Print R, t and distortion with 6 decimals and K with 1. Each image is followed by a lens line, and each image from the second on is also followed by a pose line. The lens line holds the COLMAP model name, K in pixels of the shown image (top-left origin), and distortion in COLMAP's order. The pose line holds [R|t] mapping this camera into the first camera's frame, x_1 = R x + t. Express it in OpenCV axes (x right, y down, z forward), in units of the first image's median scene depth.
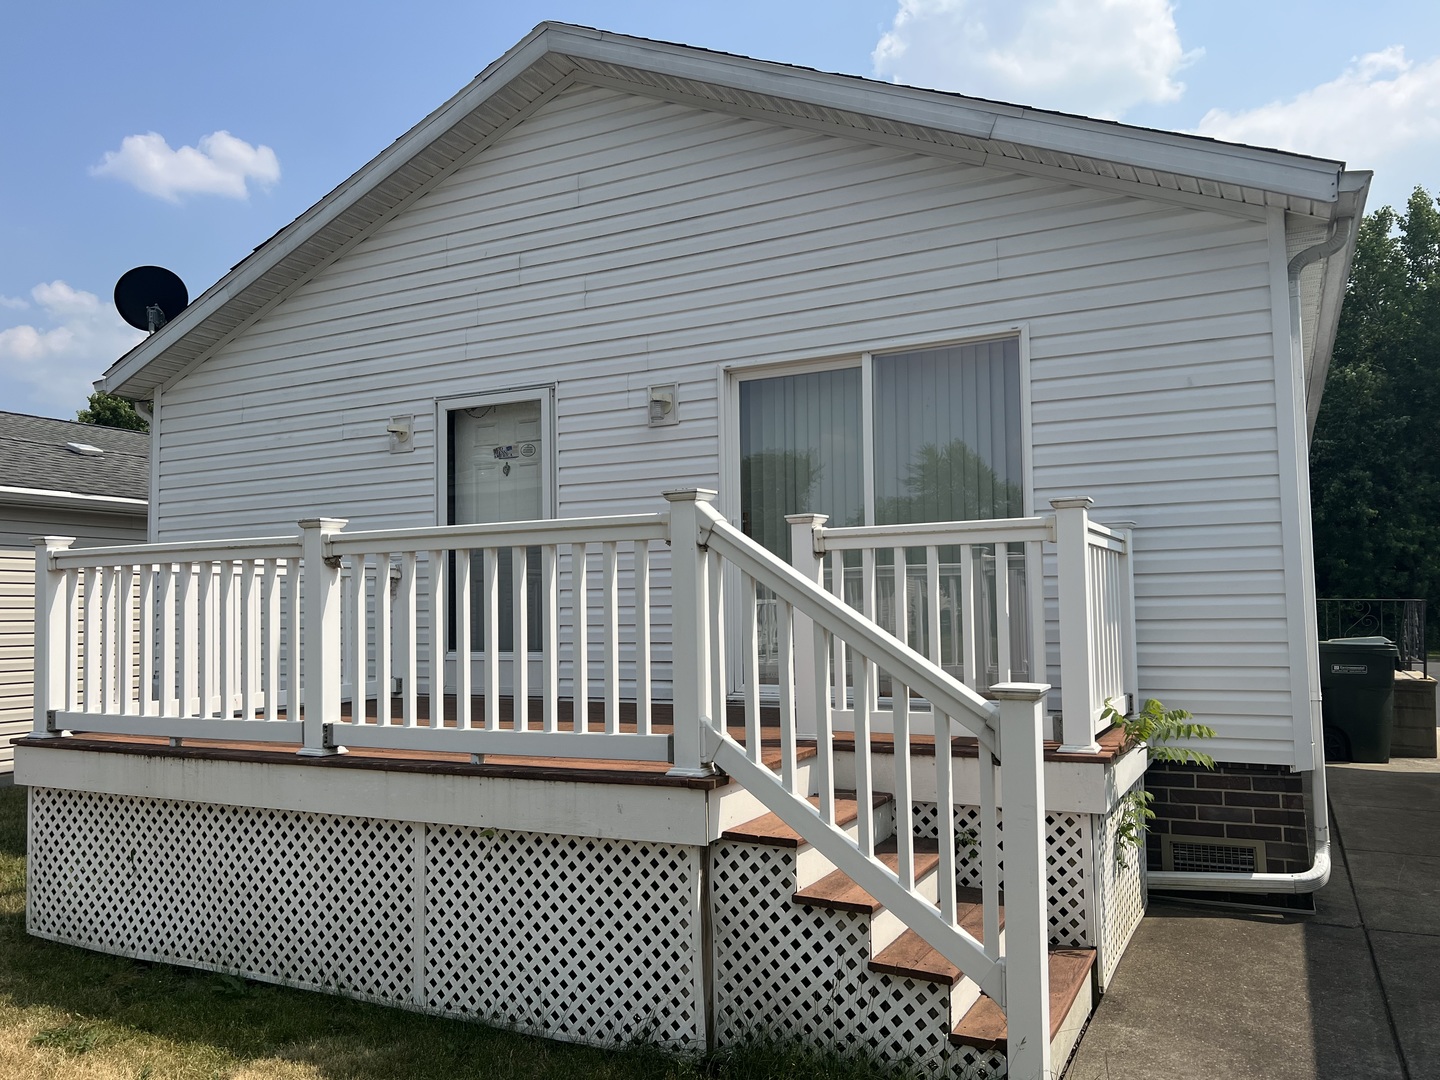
lens RADIAL K [[1086.4, 0, 724.9], [0, 1086.4, 546.4], [0, 0, 1]] dist [0.050795, -0.057347]
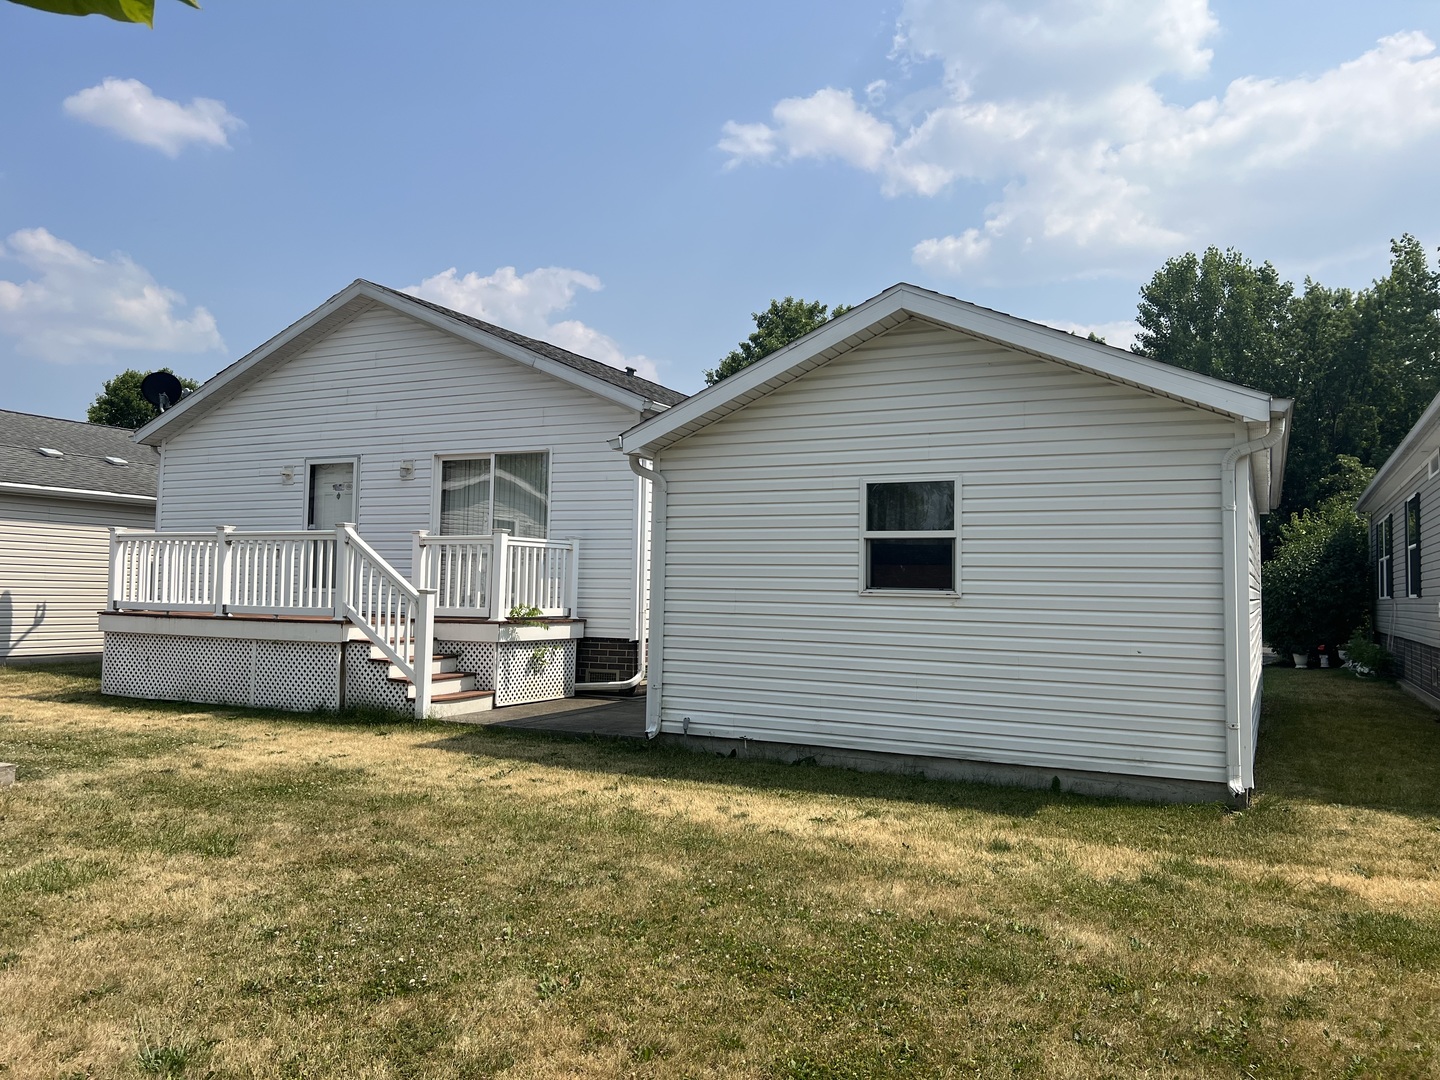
lens RADIAL K [[1086.4, 0, 719.7], [0, 1086.4, 534.3], [0, 0, 1]] dist [0.050795, -0.057347]
pose [[0.999433, 0.033397, -0.004282, 0.596662], [-0.033359, 0.999407, 0.008555, -0.049314], [0.004566, -0.008407, 0.999954, -1.164411]]
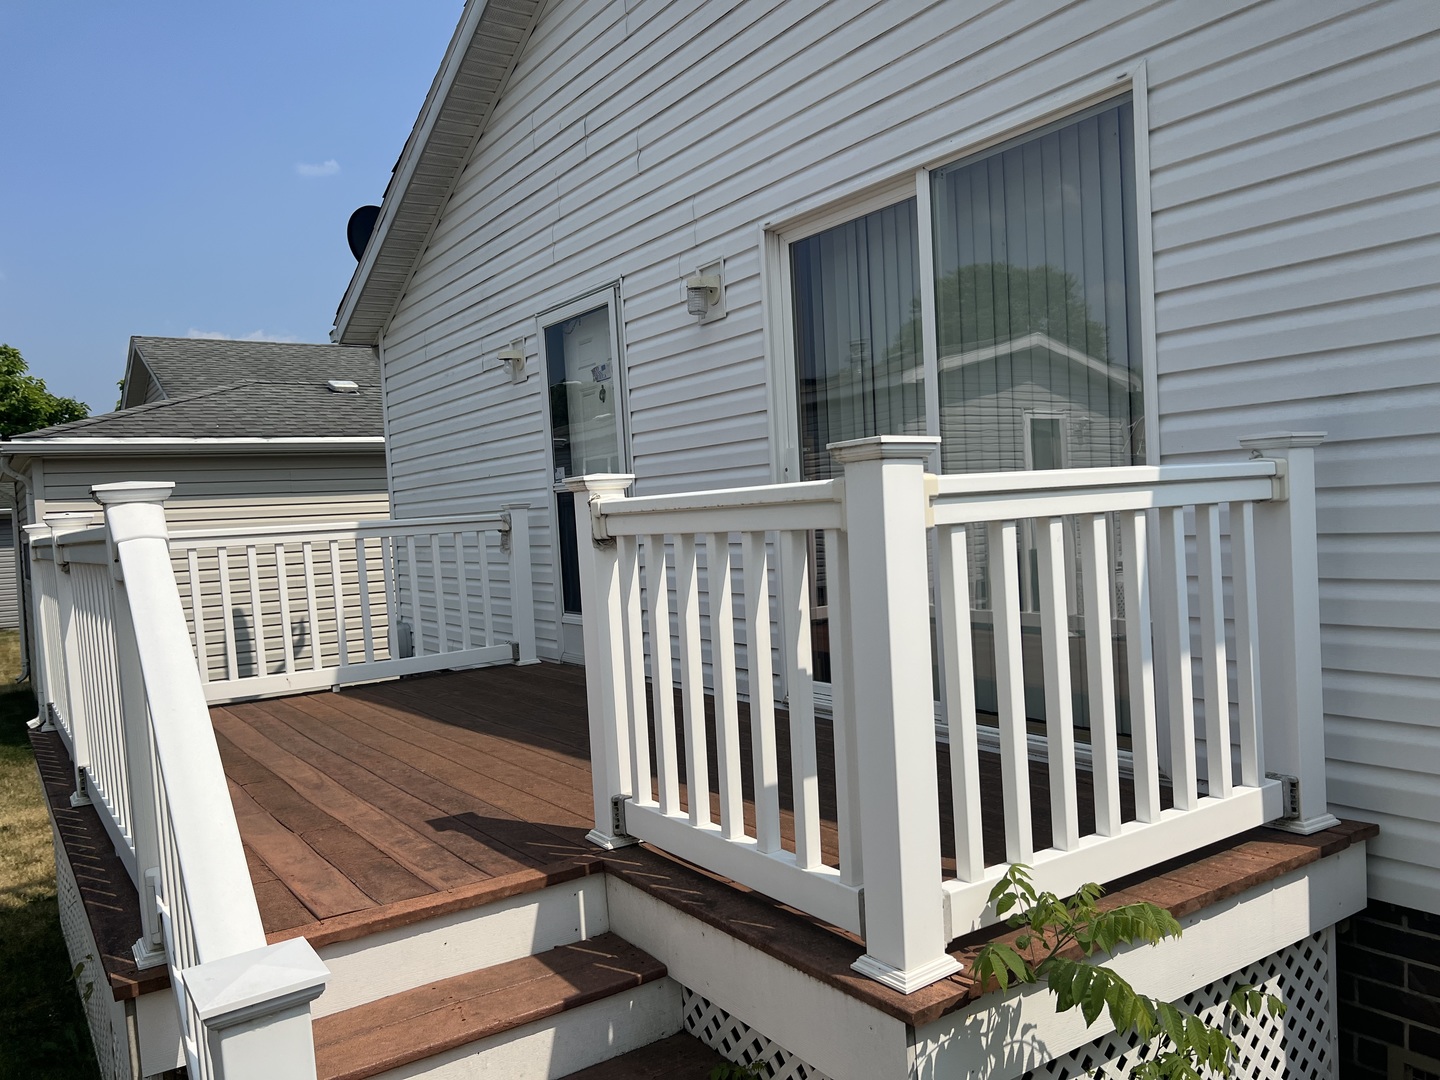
lens RADIAL K [[1086.4, 0, 742.7], [0, 1086.4, 543.8], [0, 0, 1]] dist [0.050795, -0.057347]
pose [[0.881387, -0.019230, -0.472004, 0.329877], [0.071146, 0.993178, 0.092392, -0.031855], [0.467007, -0.115014, 0.876742, 0.383739]]
